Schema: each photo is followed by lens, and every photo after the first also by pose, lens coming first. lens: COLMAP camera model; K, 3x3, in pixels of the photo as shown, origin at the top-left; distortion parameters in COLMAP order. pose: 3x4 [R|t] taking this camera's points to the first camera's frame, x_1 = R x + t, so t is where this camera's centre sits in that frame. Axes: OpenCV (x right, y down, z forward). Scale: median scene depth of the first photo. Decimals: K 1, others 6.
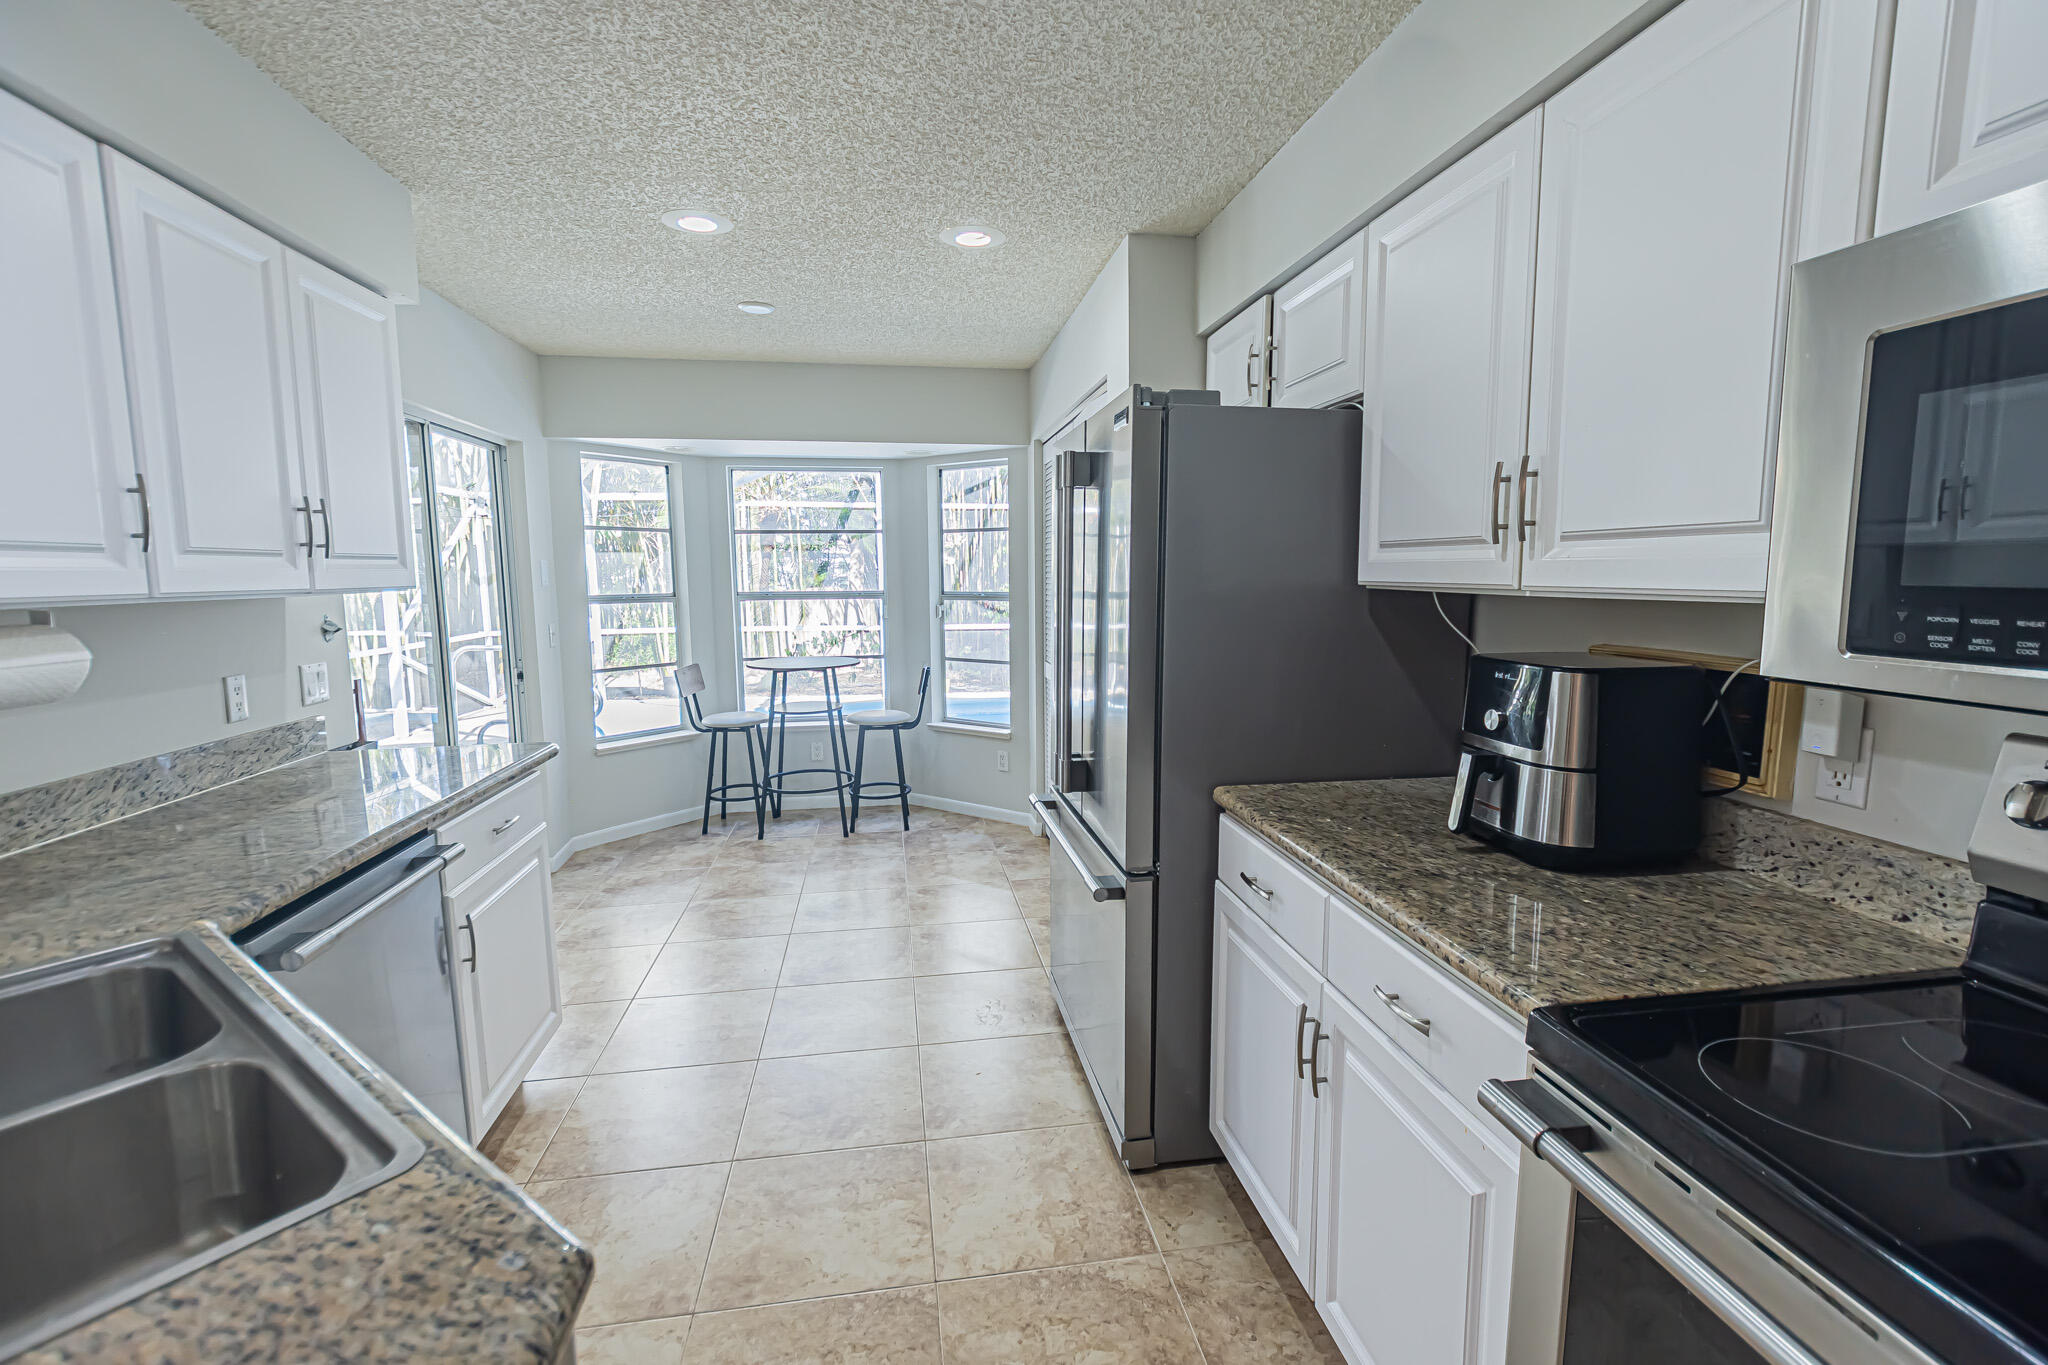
lens RADIAL K [[911.9, 0, 1031.6], [0, 911.9, 686.8], [0, 0, 1]] dist [-0.001624, -0.000156]
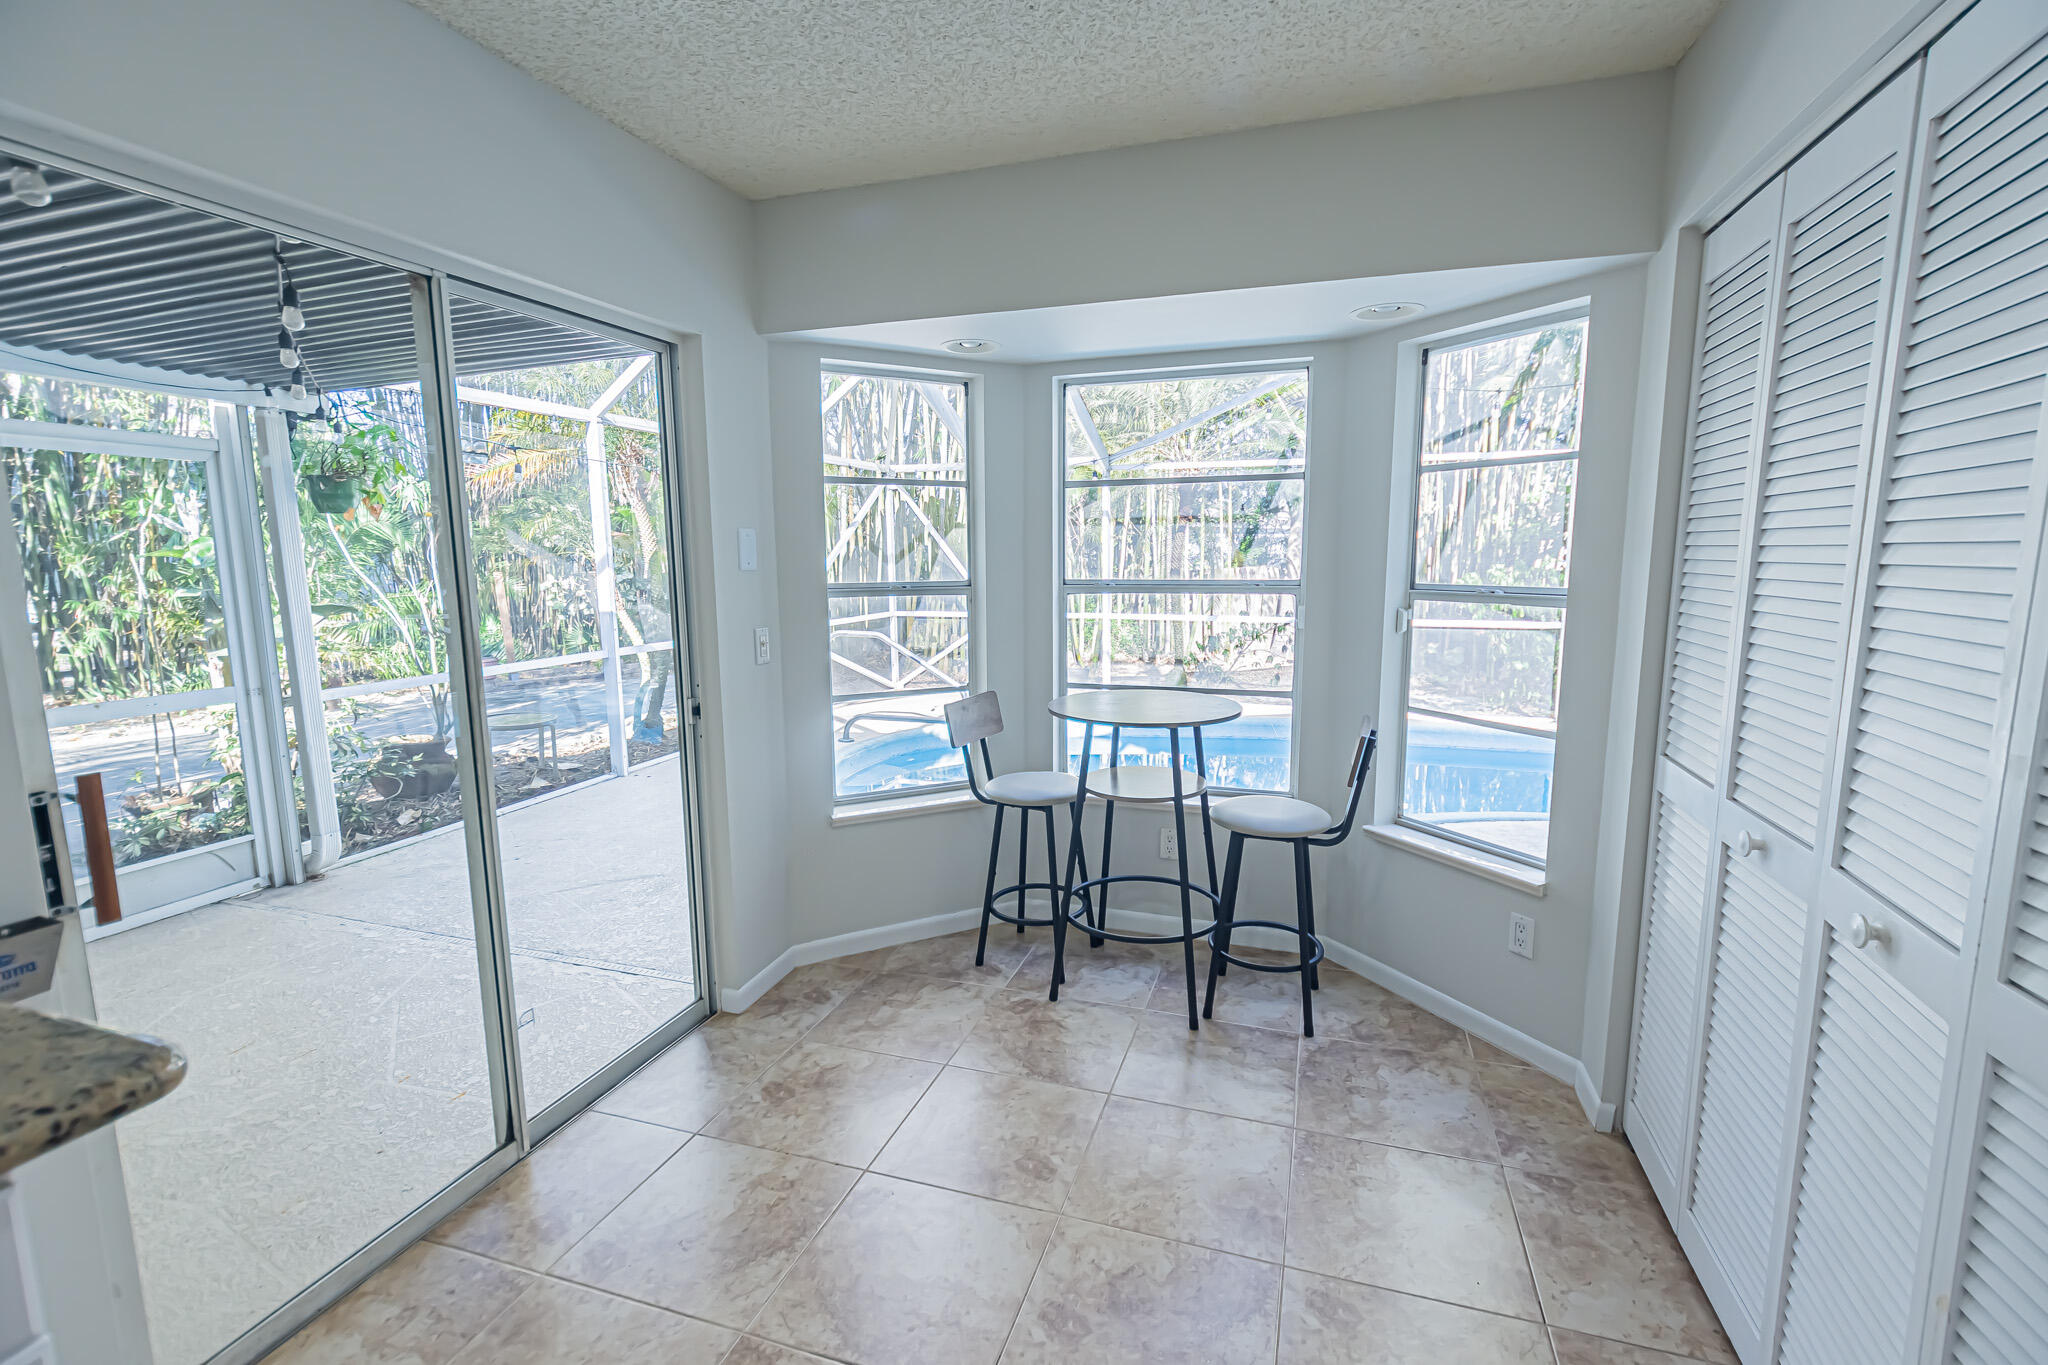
lens RADIAL K [[911.9, 0, 1030.9], [0, 911.9, 690.6], [0, 0, 1]] dist [-0.001624, -0.000156]
pose [[0.889141, 0.068106, -0.452537, -0.054067], [-0.055736, 0.997618, 0.040630, -0.055448], [0.454226, -0.010903, 0.890820, 0.455737]]
